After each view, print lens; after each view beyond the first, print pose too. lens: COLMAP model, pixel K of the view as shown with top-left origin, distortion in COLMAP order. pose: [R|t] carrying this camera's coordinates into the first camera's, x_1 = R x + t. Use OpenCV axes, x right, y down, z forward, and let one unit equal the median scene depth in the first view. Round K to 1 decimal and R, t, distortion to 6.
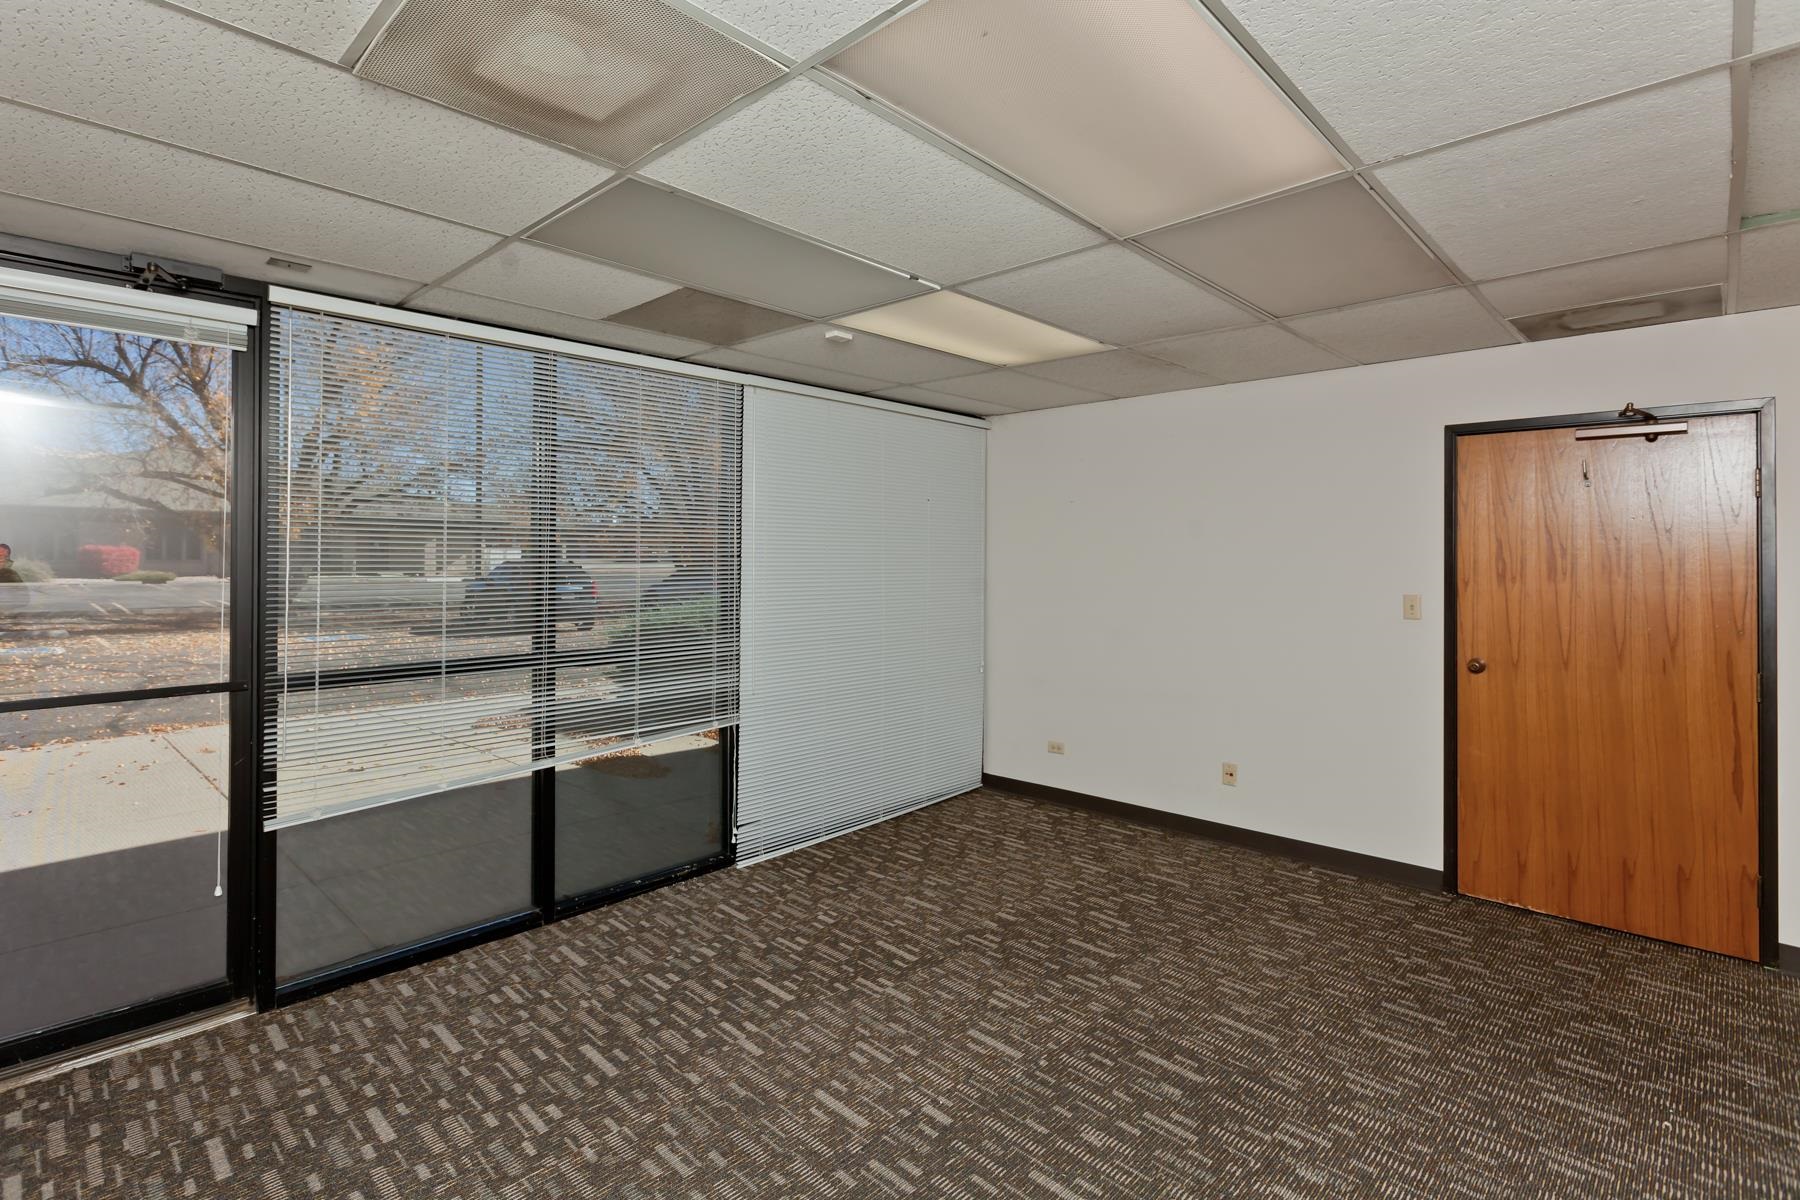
lens RADIAL K [[834.1, 0, 894.1], [0, 834.1, 548.2], [0, 0, 1]] dist [0.004670, 0.000268]
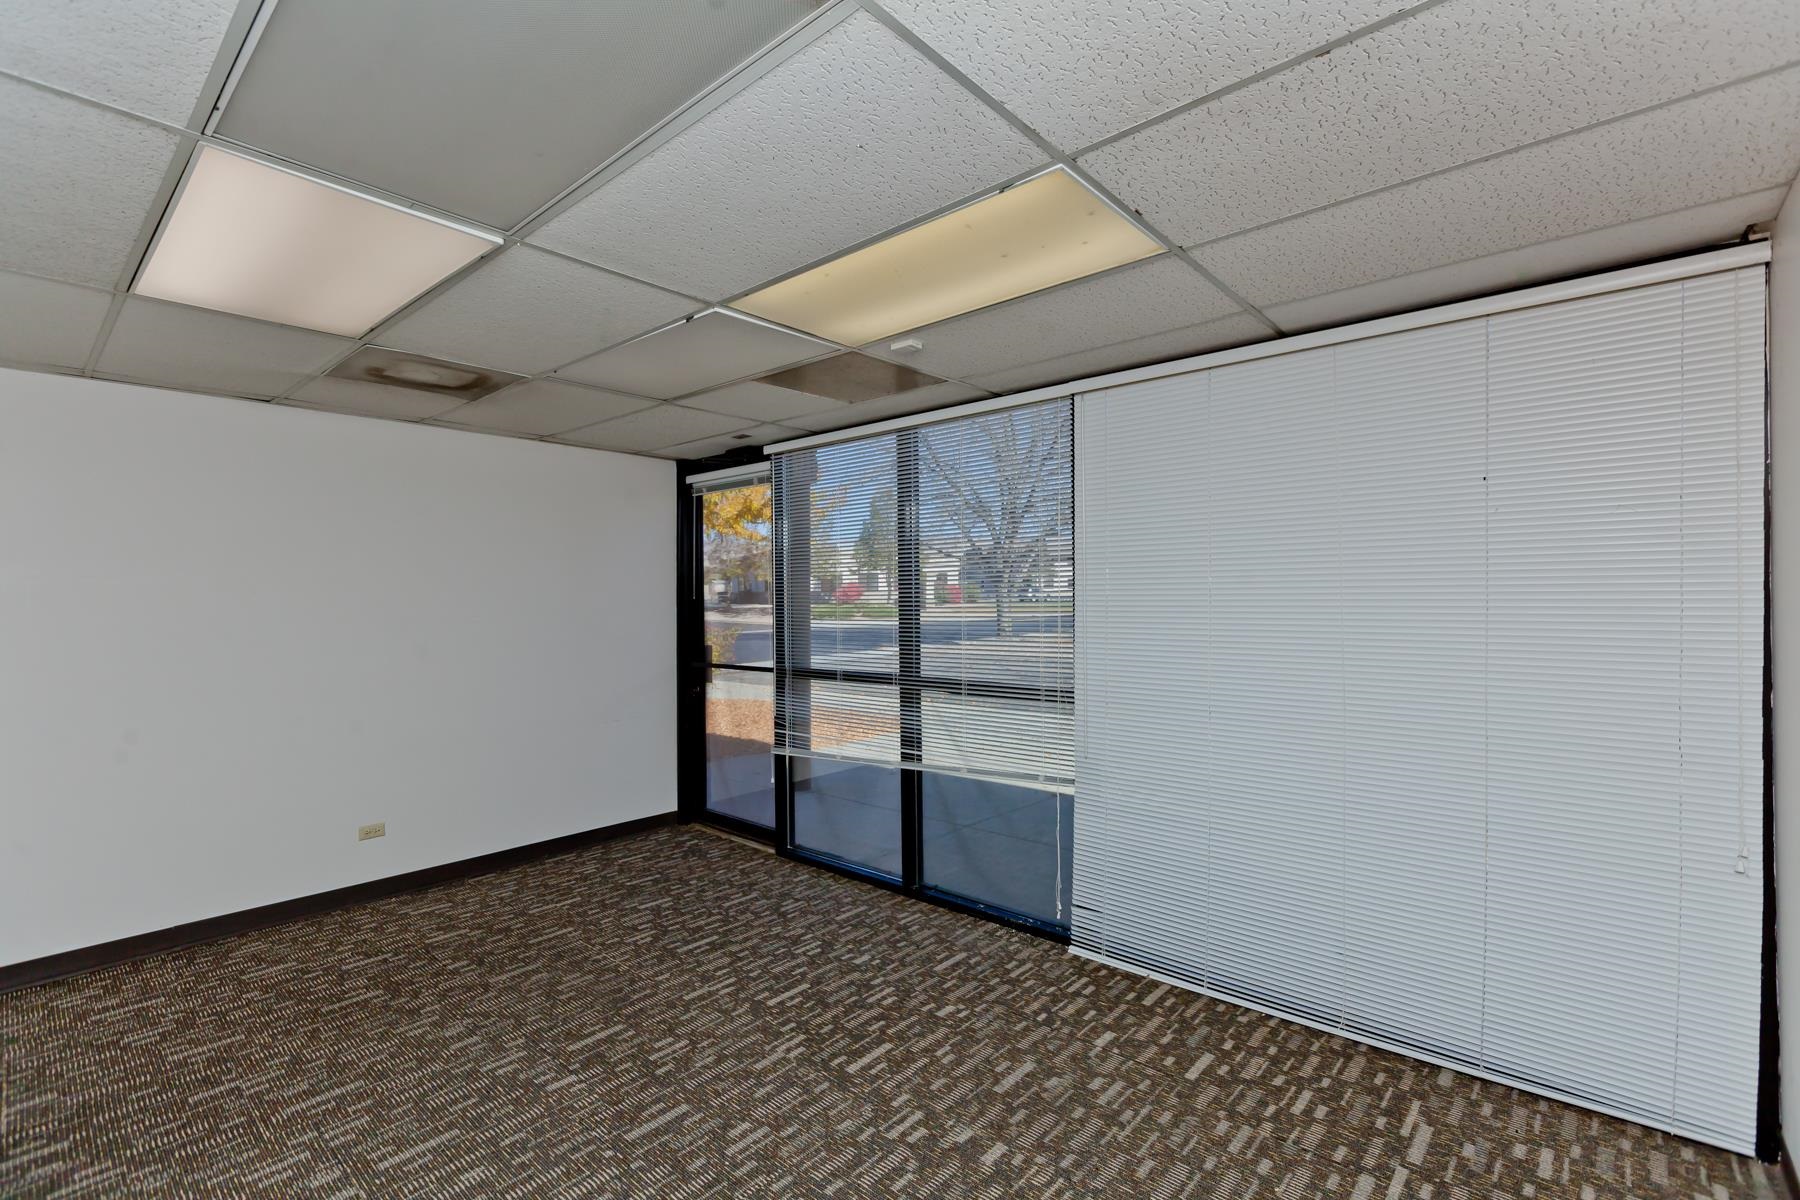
lens RADIAL K [[818.1, 0, 888.6], [0, 818.1, 593.8], [0, 0, 1]] dist [0.002684, -0.001644]
pose [[0.036612, -0.010654, -0.999273, 0.836266], [0.020031, 0.999750, -0.009925, 0.017332], [0.999129, -0.019653, 0.036816, 0.989160]]
